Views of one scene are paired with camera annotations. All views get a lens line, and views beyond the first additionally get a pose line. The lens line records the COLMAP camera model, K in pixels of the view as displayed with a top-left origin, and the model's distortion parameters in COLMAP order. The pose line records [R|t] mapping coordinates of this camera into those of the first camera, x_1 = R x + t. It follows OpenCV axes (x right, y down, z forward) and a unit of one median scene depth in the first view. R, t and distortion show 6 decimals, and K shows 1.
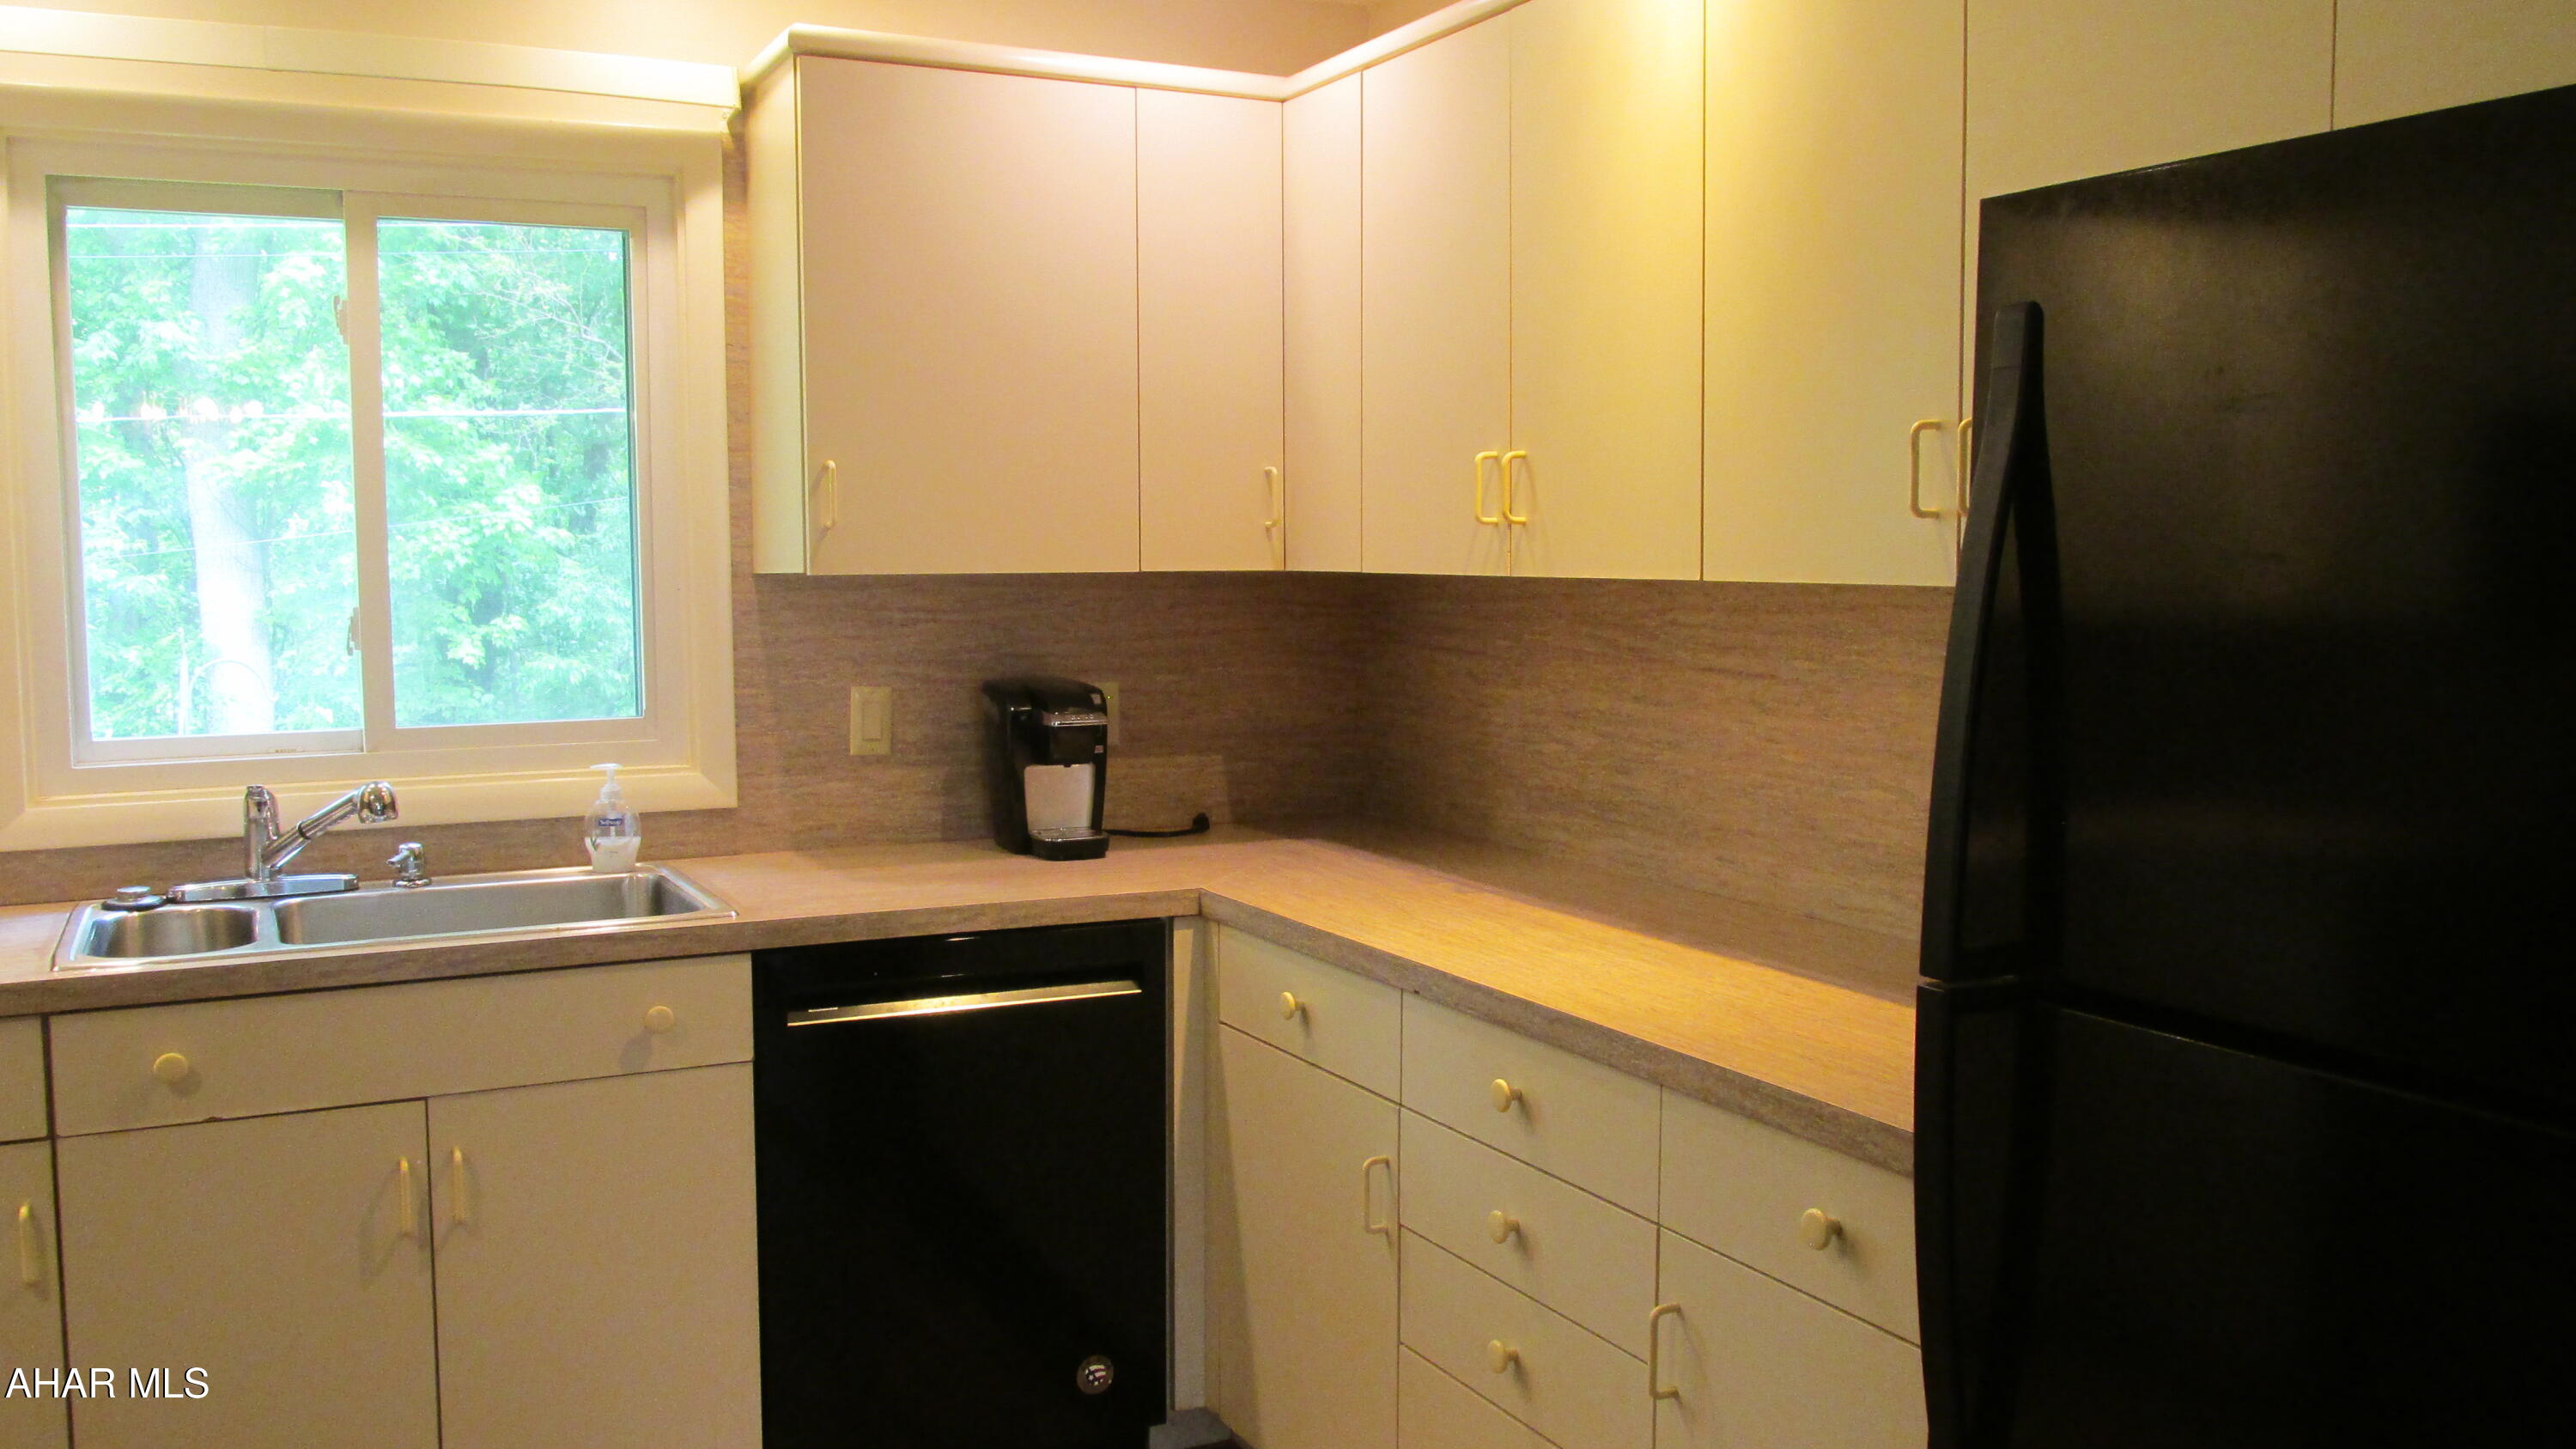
lens RADIAL K [[2130.3, 0, 1294.8], [0, 2130.3, 716.2], [0, 0, 1]] dist [-0.029649, 0.004835]
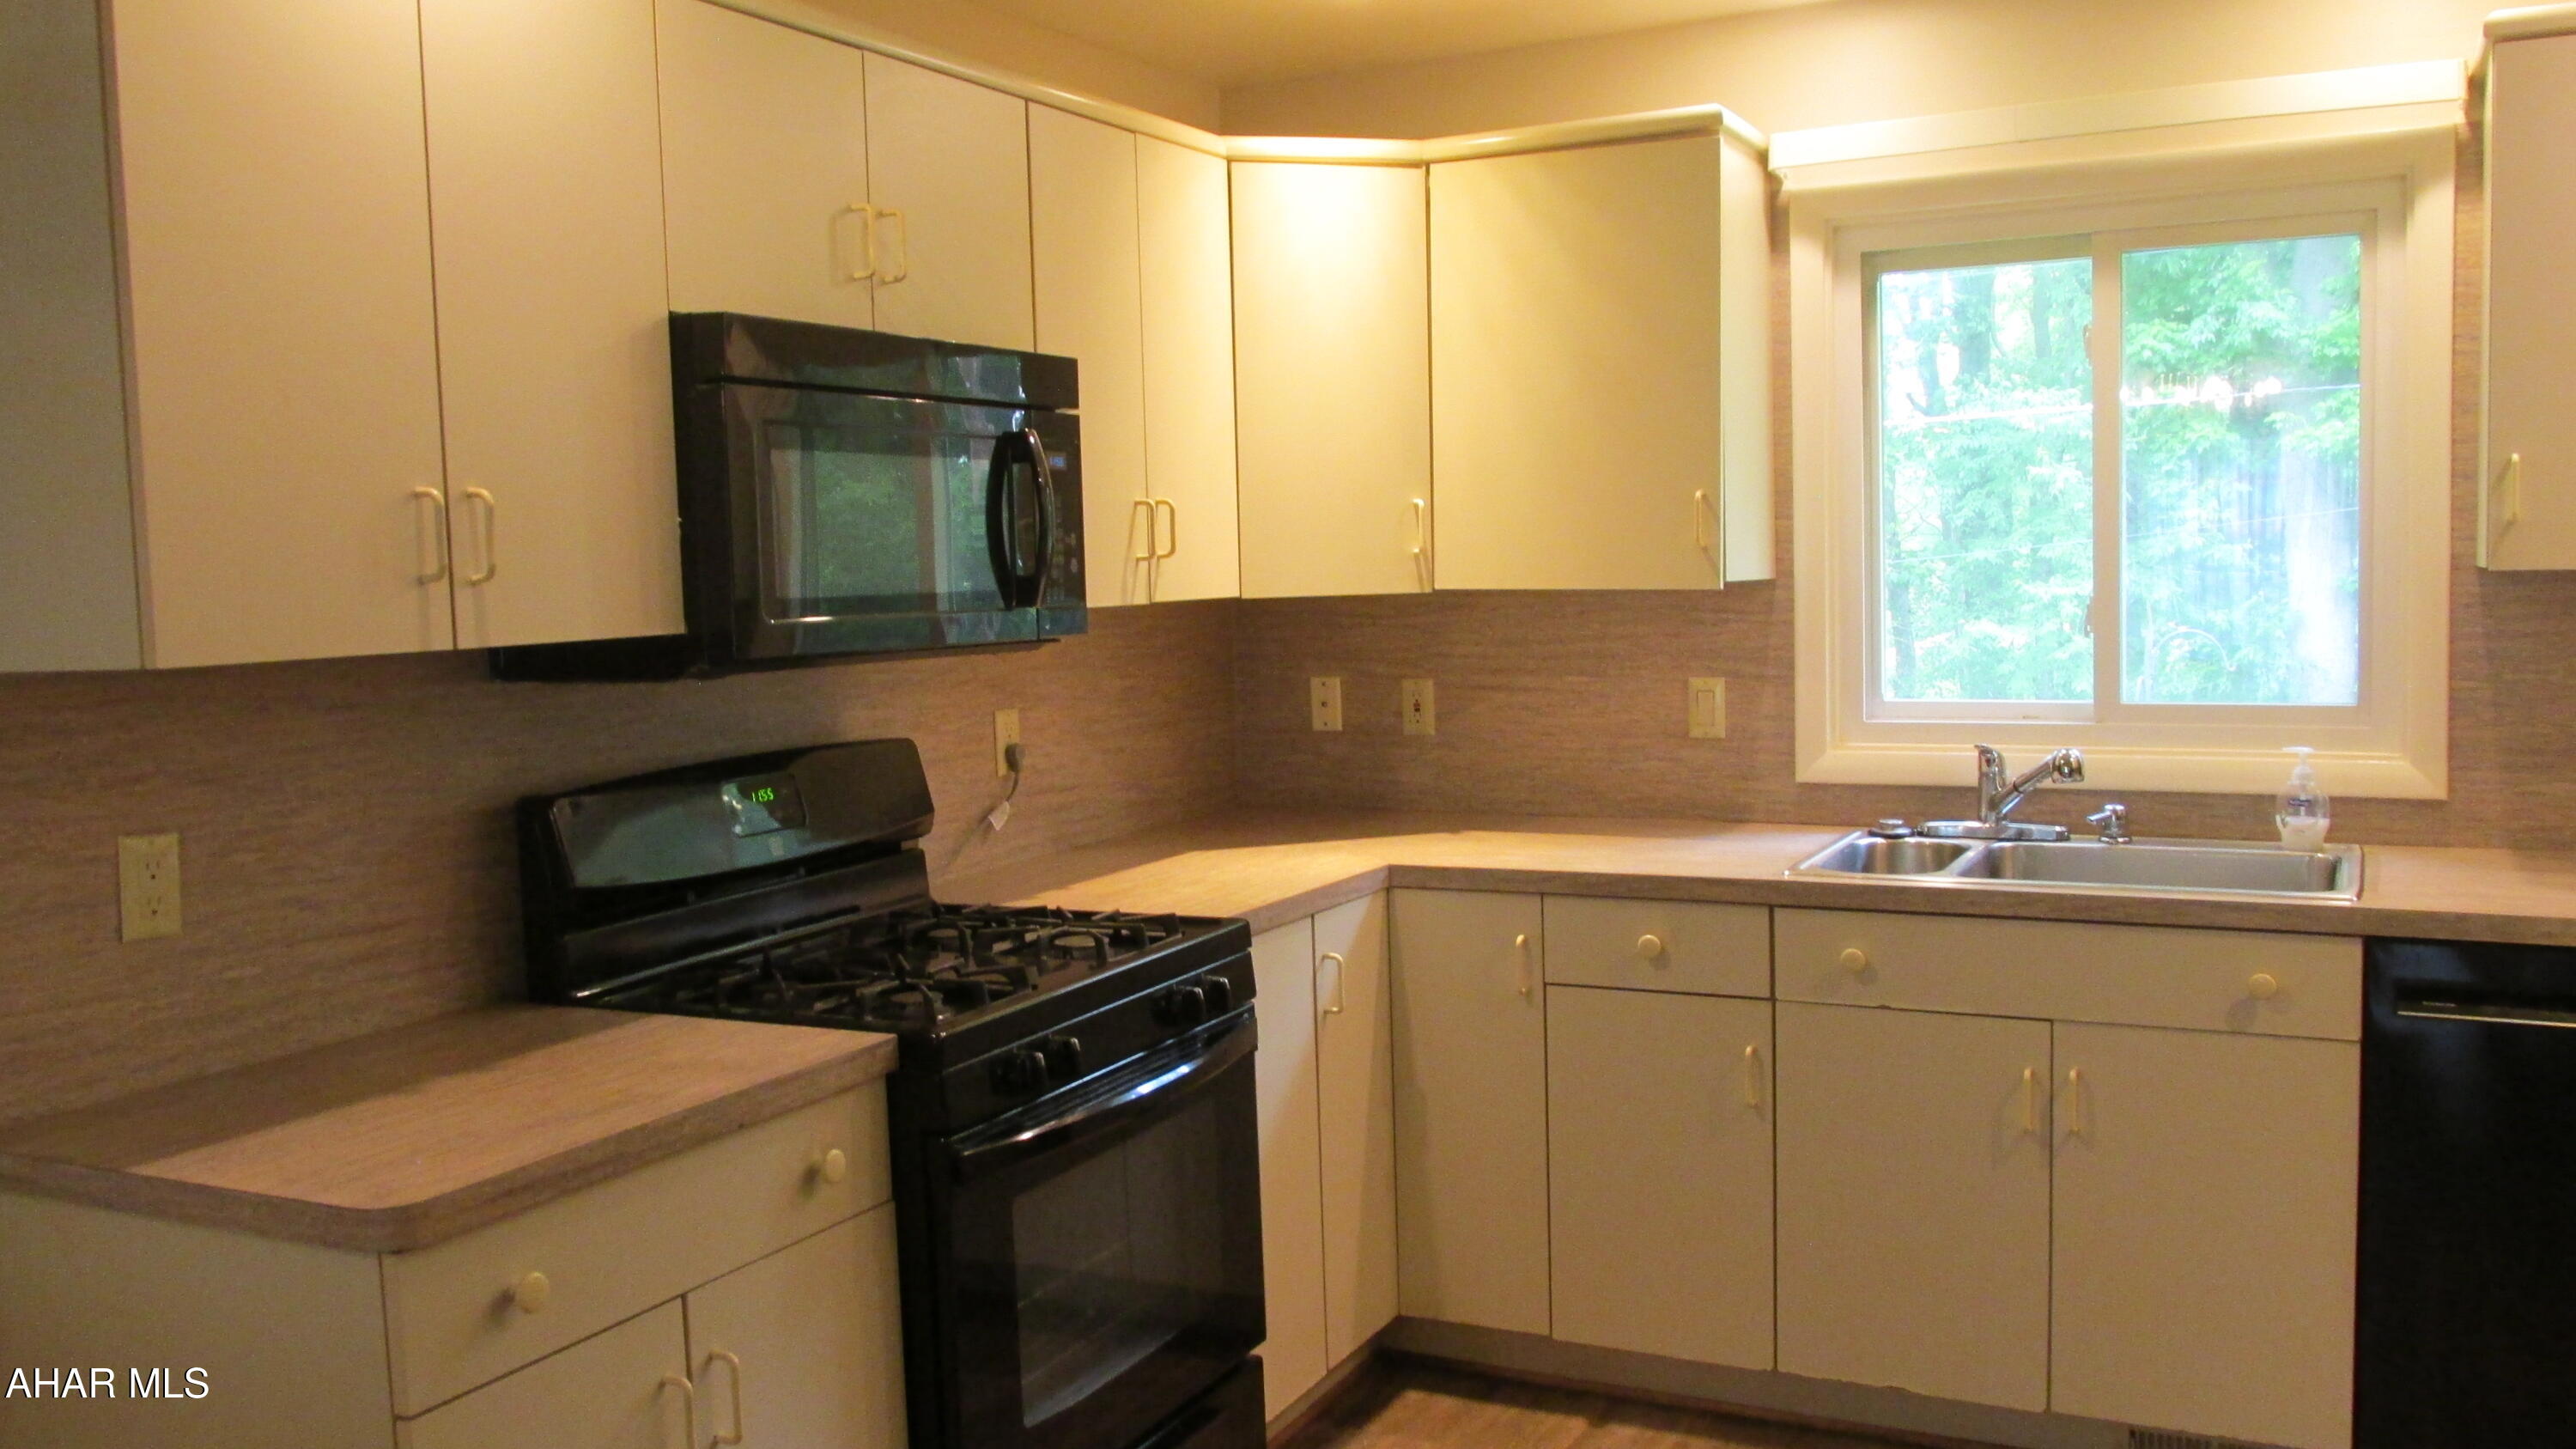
lens RADIAL K [[2130.3, 0, 1294.0], [0, 2130.3, 723.6], [0, 0, 1]] dist [-0.029649, 0.004835]
pose [[0.593592, 0.058710, -0.802622, 0.223747], [-0.042408, 0.998232, 0.041655, -0.011904], [0.803648, 0.009312, 0.595032, -0.028029]]
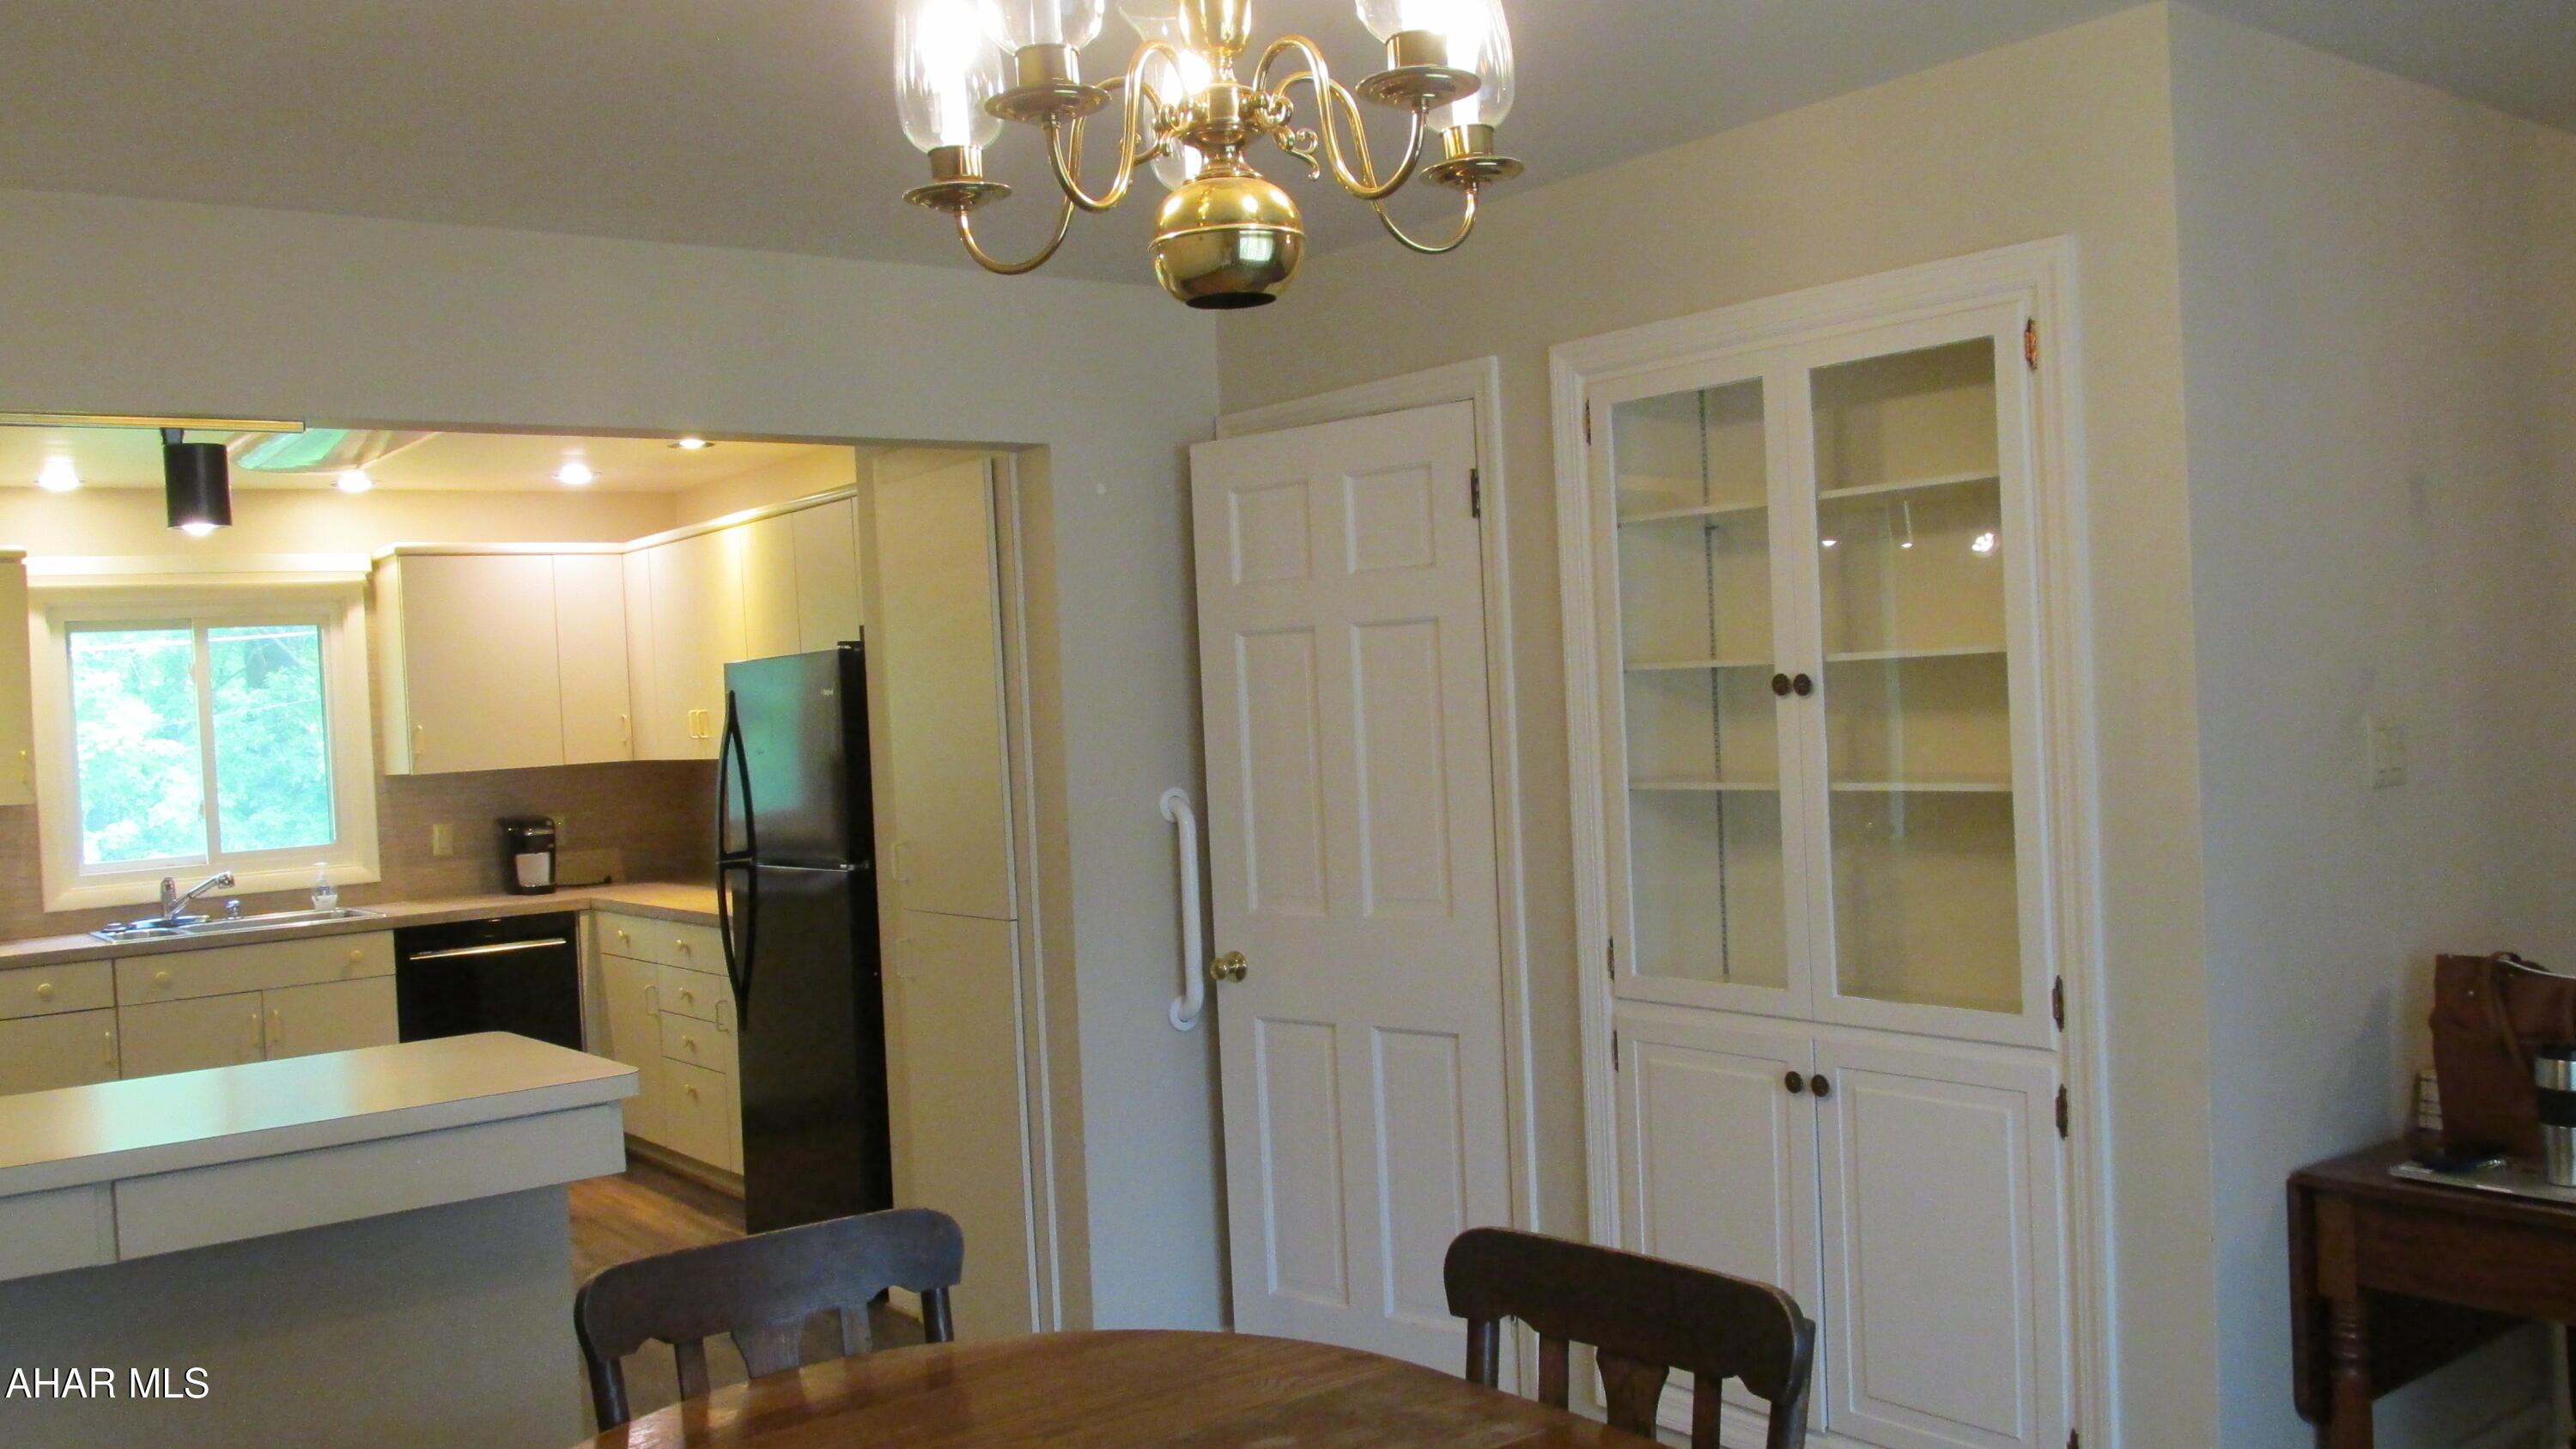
lens RADIAL K [[2130.3, 0, 1276.7], [0, 2130.3, 723.0], [0, 0, 1]] dist [-0.029649, 0.004835]
pose [[0.984105, -0.051775, 0.169873, 0.300417], [0.063657, 0.995836, -0.065259, 0.086079], [-0.165787, 0.075035, 0.983303, -1.390052]]
